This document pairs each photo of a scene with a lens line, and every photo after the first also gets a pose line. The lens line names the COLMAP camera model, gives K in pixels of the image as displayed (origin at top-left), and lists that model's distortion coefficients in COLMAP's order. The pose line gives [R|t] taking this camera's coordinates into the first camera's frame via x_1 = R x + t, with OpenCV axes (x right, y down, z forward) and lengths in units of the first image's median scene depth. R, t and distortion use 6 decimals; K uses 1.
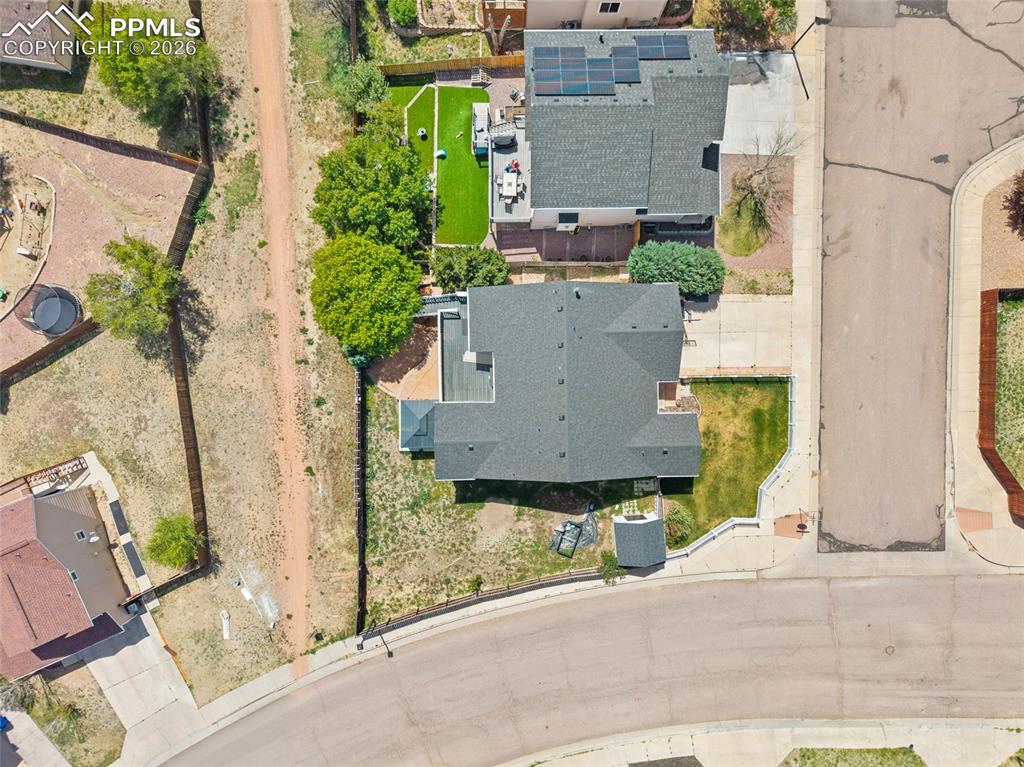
lens RADIAL K [[698.1, 0, 512.0], [0, 698.1, 383.5], [0, 0, 1]] dist [0.001701, -0.000339]
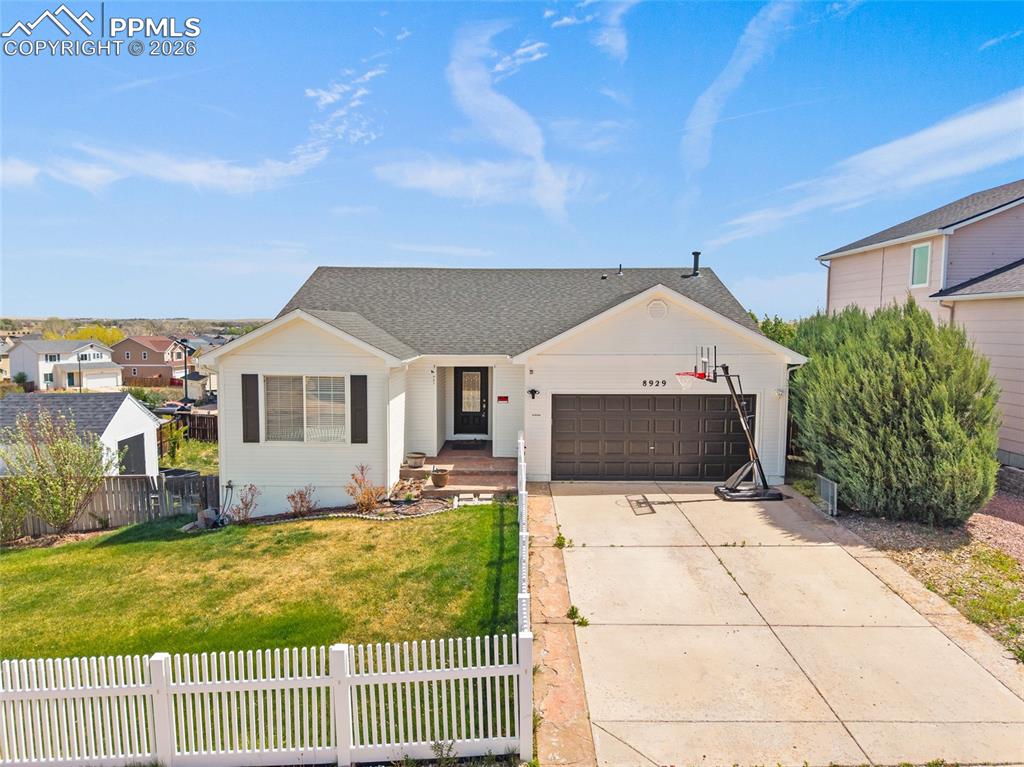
lens RADIAL K [[708.9, 0, 512.0], [0, 708.9, 383.5], [0, 0, 1]] dist [-0.002256, 0.001826]
pose [[-0.007770, 0.068184, -0.997643, 0.509681], [-0.999817, -0.017967, 0.006559, -0.005568], [-0.017477, 0.997511, 0.068311, 0.887190]]
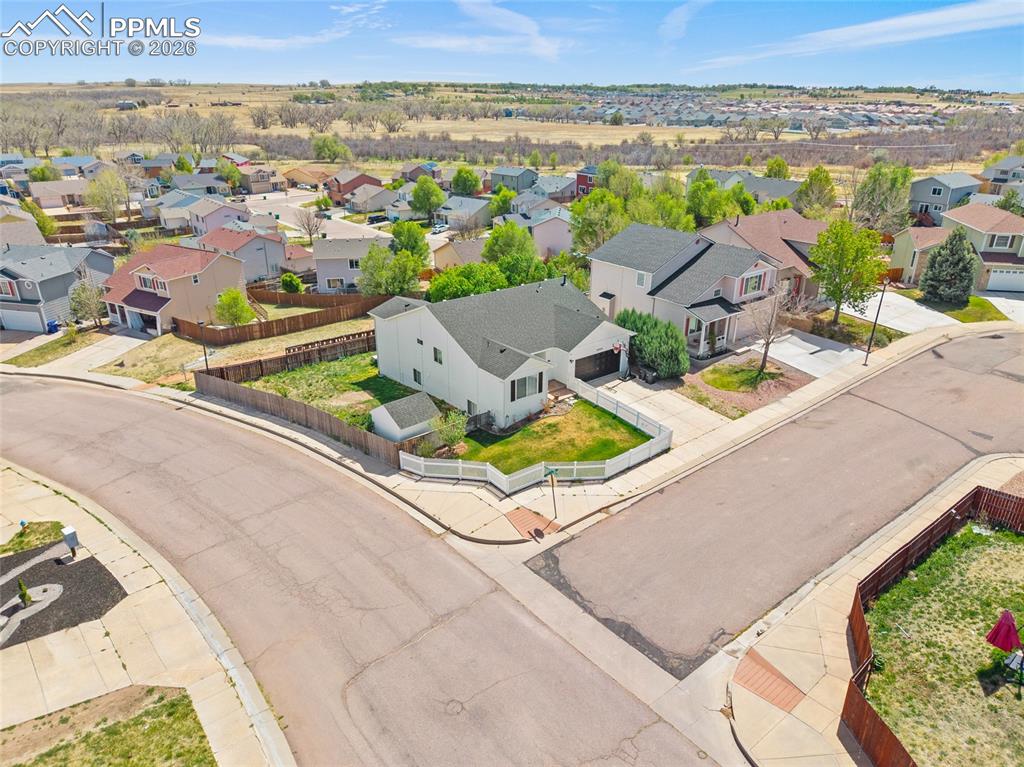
lens RADIAL K [[698.1, 0, 512.0], [0, 698.1, 383.5], [0, 0, 1]] dist [0.001701, -0.000339]
pose [[0.601336, 0.294833, -0.742609, 0.841724], [-0.798996, 0.222640, -0.558603, 0.559136], [0.000640, 0.929250, 0.369452, 0.605170]]
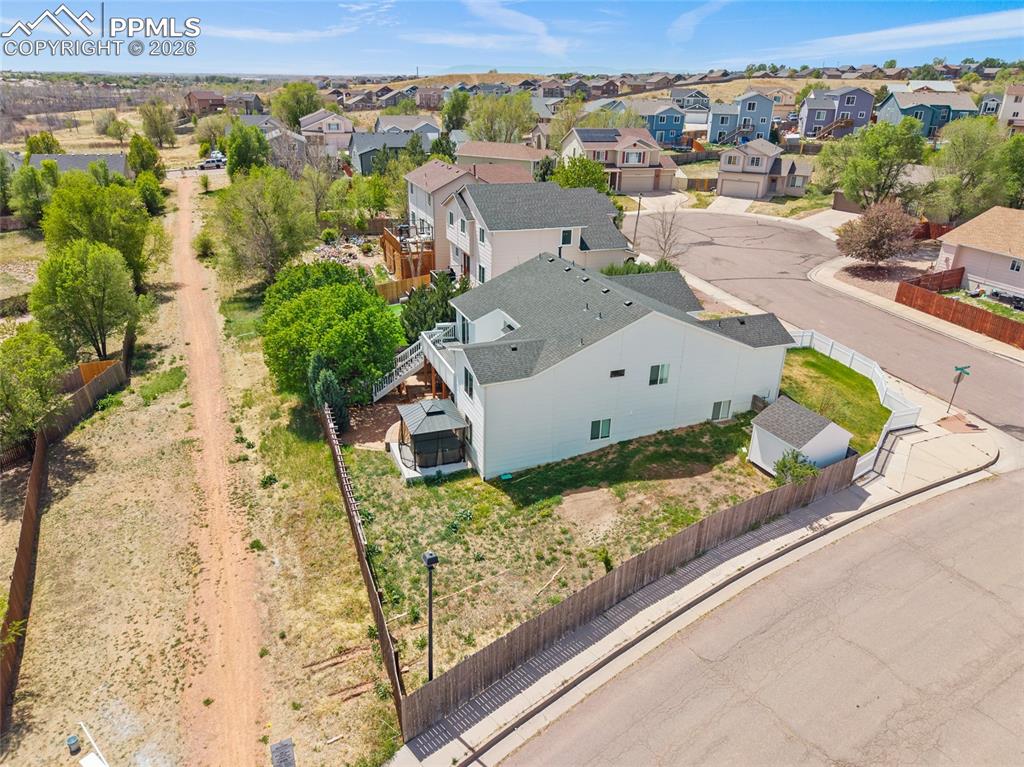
lens RADIAL K [[708.9, 0, 512.0], [0, 708.9, 383.5], [0, 0, 1]] dist [-0.002256, 0.001826]
pose [[0.937993, -0.135473, 0.319087, -0.261770], [0.346654, 0.365654, -0.863787, 0.649749], [0.000344, 0.920839, 0.389944, 0.657333]]
